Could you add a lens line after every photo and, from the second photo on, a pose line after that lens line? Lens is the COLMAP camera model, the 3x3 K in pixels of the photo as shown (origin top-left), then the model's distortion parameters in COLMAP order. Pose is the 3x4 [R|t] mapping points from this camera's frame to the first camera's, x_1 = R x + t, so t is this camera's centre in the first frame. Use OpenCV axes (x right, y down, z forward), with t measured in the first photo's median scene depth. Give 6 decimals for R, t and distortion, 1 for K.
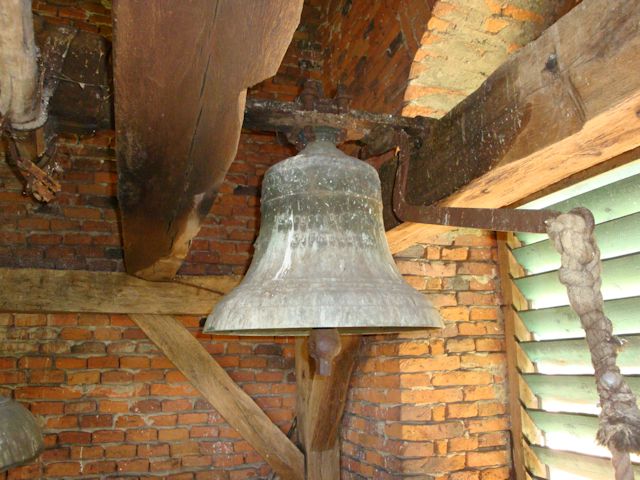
lens RADIAL K [[502.9, 0, 320.0], [0, 502.9, 240.0], [0, 0, 1]] dist [-0.146417, 0.083900]
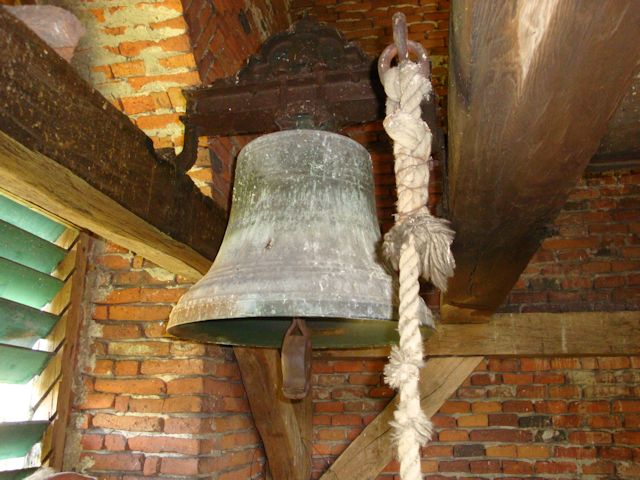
lens RADIAL K [[502.9, 0, 320.0], [0, 502.9, 240.0], [0, 0, 1]] dist [-0.146417, 0.083900]
pose [[0.851401, -0.121986, -0.510133, -0.559993], [0.079273, 0.991334, -0.104748, -0.030003], [0.518491, 0.048743, 0.853693, -0.171109]]
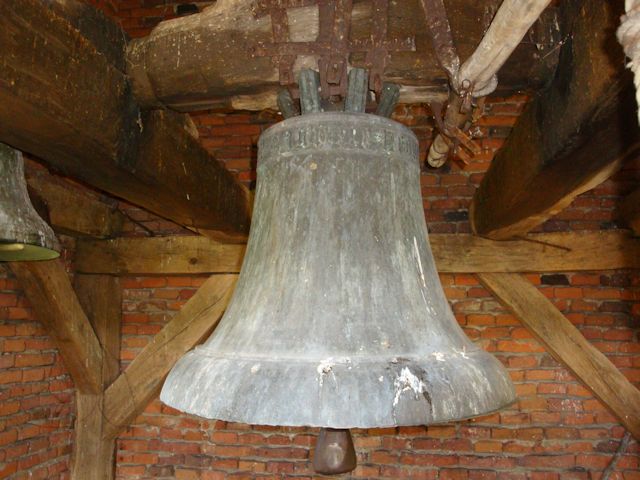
lens RADIAL K [[502.9, 0, 320.0], [0, 502.9, 240.0], [0, 0, 1]] dist [-0.146417, 0.083900]
pose [[0.887550, -0.045641, -0.458445, -0.195506], [0.077293, 0.995728, 0.050508, 0.002591], [0.454182, -0.080263, 0.887286, -0.070597]]
